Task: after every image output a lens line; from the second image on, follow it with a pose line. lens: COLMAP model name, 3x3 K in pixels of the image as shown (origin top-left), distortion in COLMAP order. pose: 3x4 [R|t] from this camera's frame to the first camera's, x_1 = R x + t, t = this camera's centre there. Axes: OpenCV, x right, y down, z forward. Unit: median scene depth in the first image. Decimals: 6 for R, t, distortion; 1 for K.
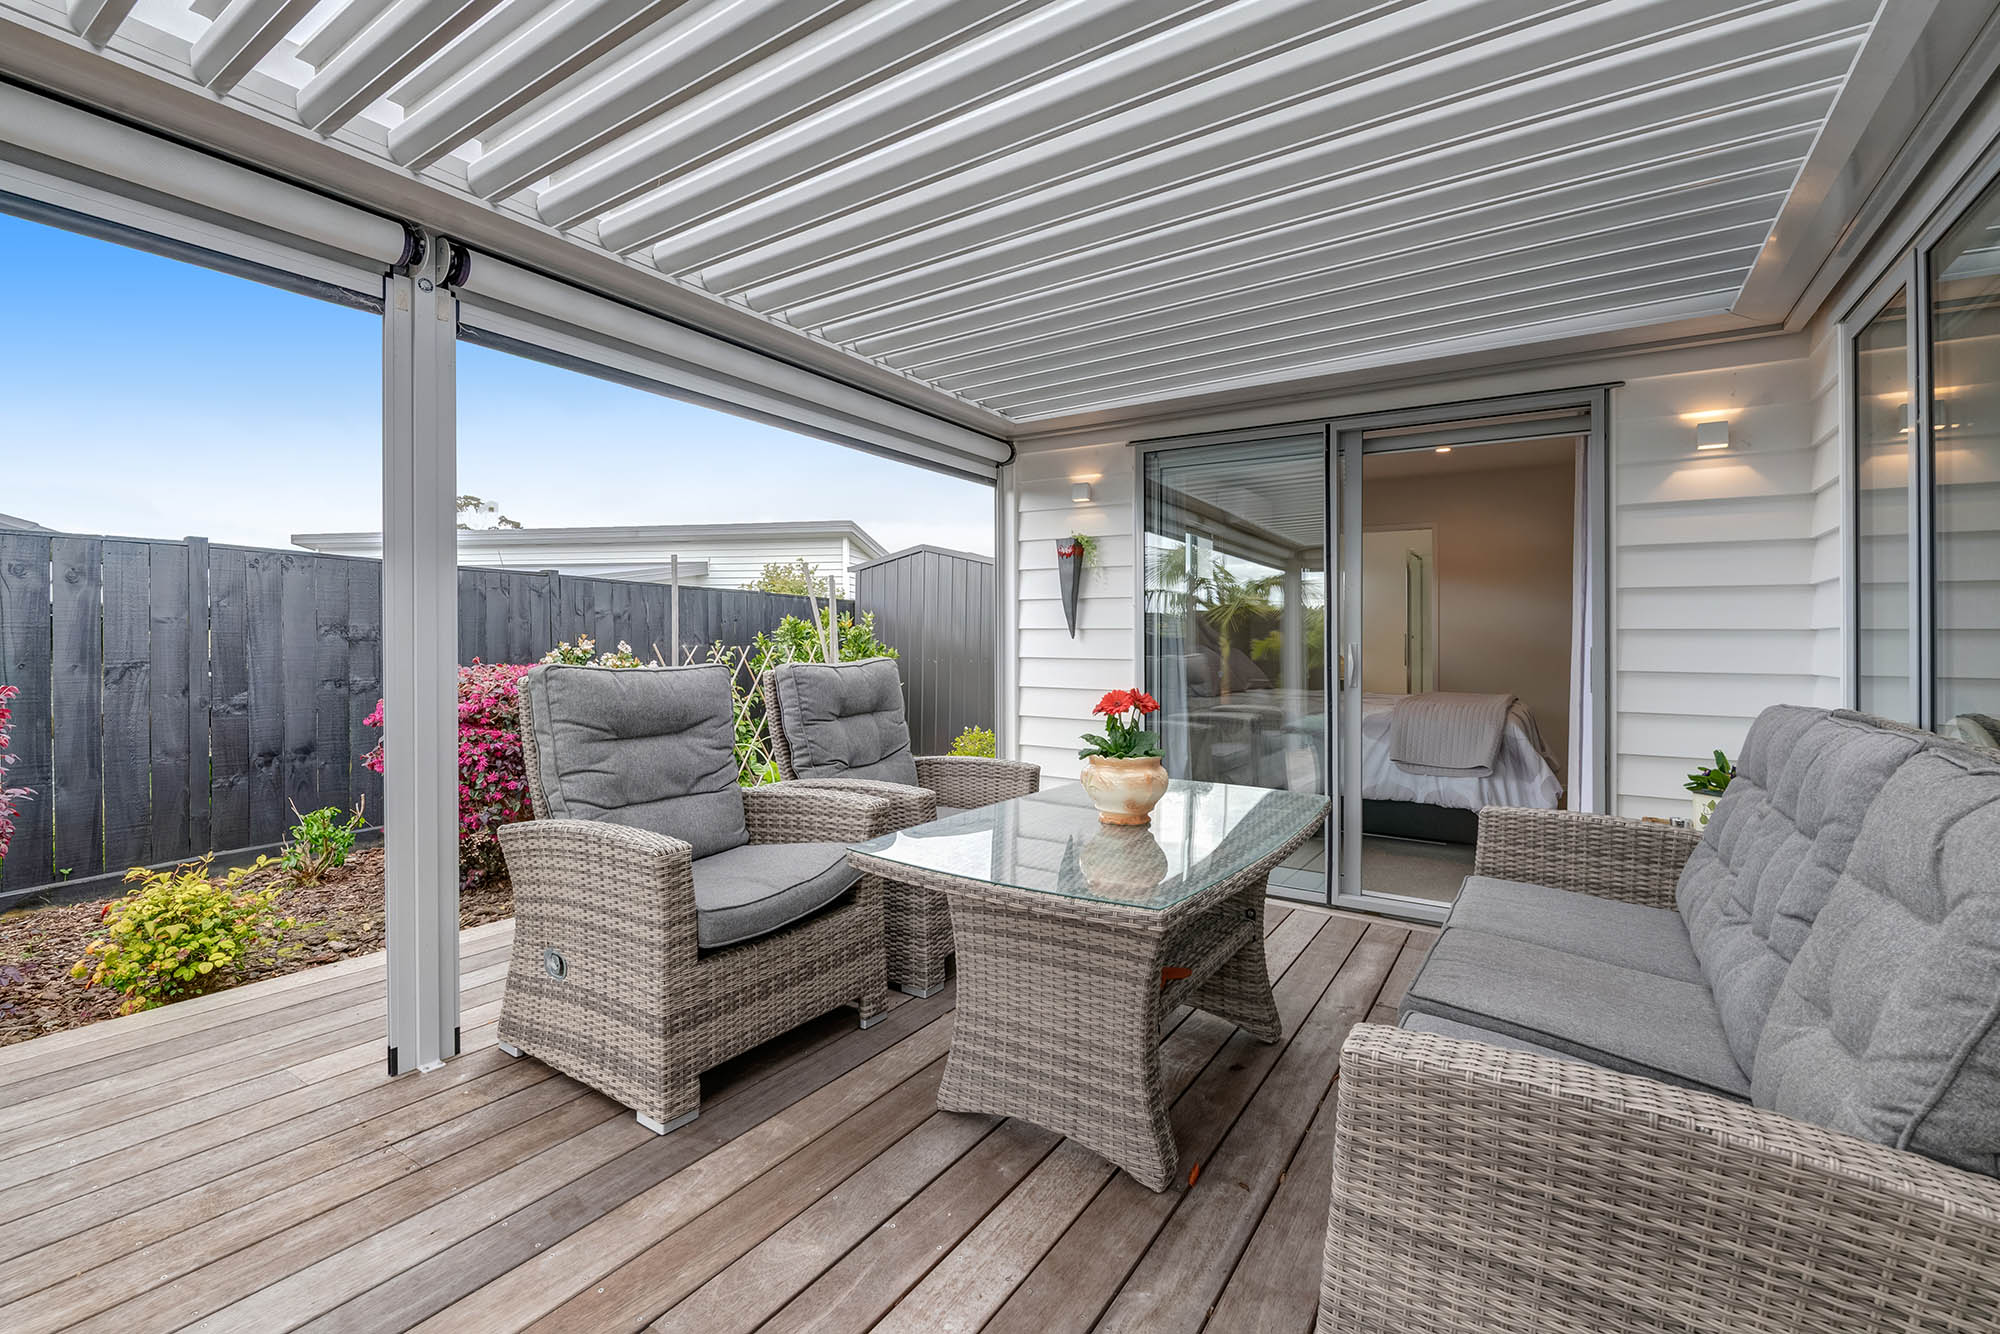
lens RADIAL K [[873.4, 0, 1051.5], [0, 873.4, 647.1], [0, 0, 1]] dist [0.000284, 0.000017]
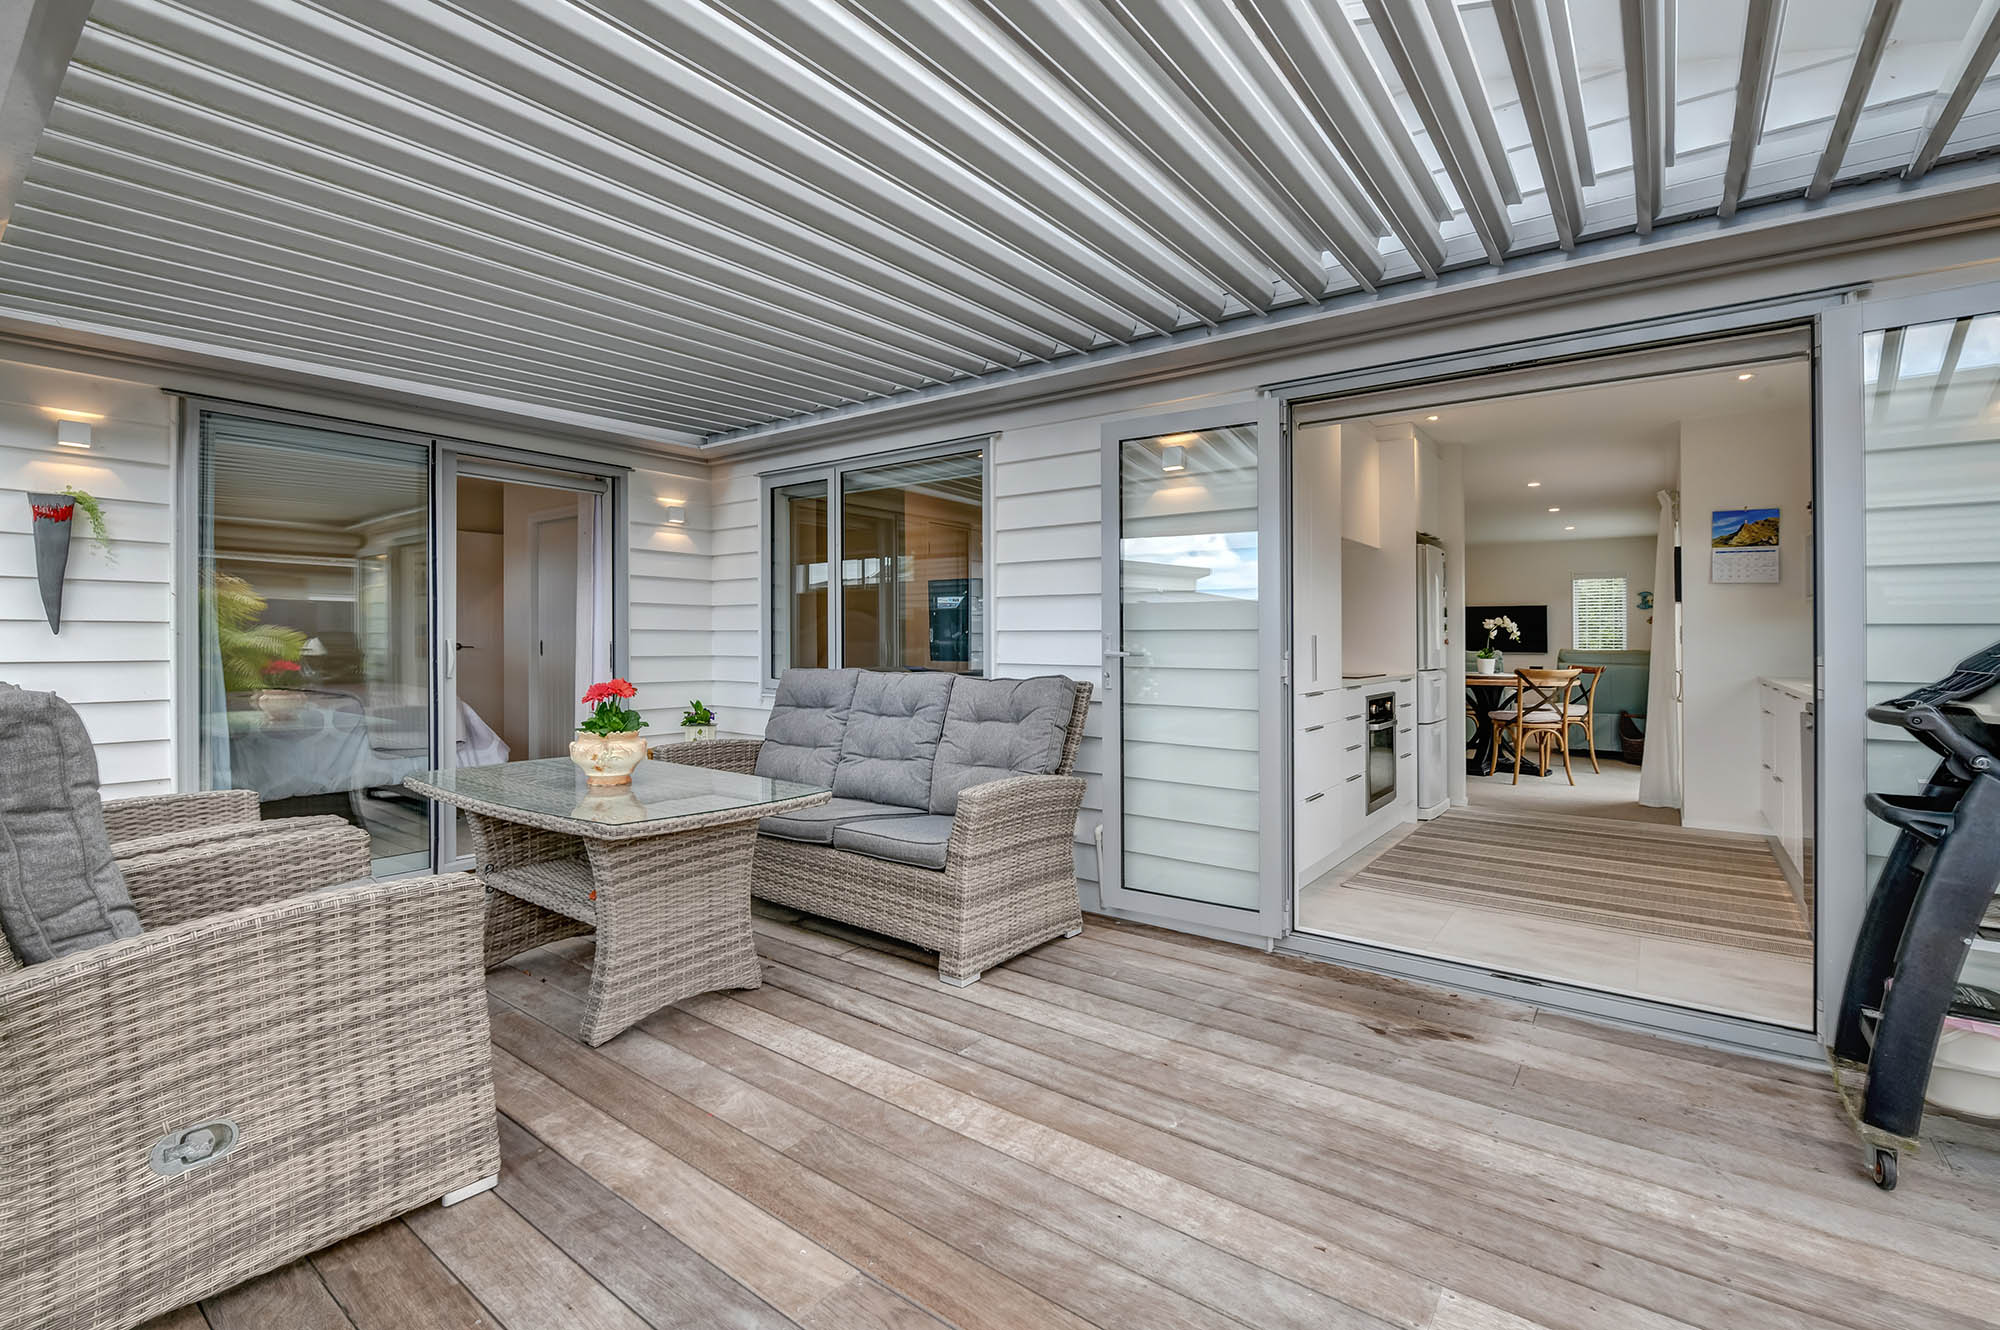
lens RADIAL K [[895.6, 0, 908.9], [0, 895.6, 634.4], [0, 0, 1]] dist [-0.001262, -0.000380]
pose [[0.159781, -0.001316, 0.987152, -0.862086], [0.000722, 0.999999, 0.001216, -0.013846], [-0.987152, 0.000519, 0.159782, 0.278495]]
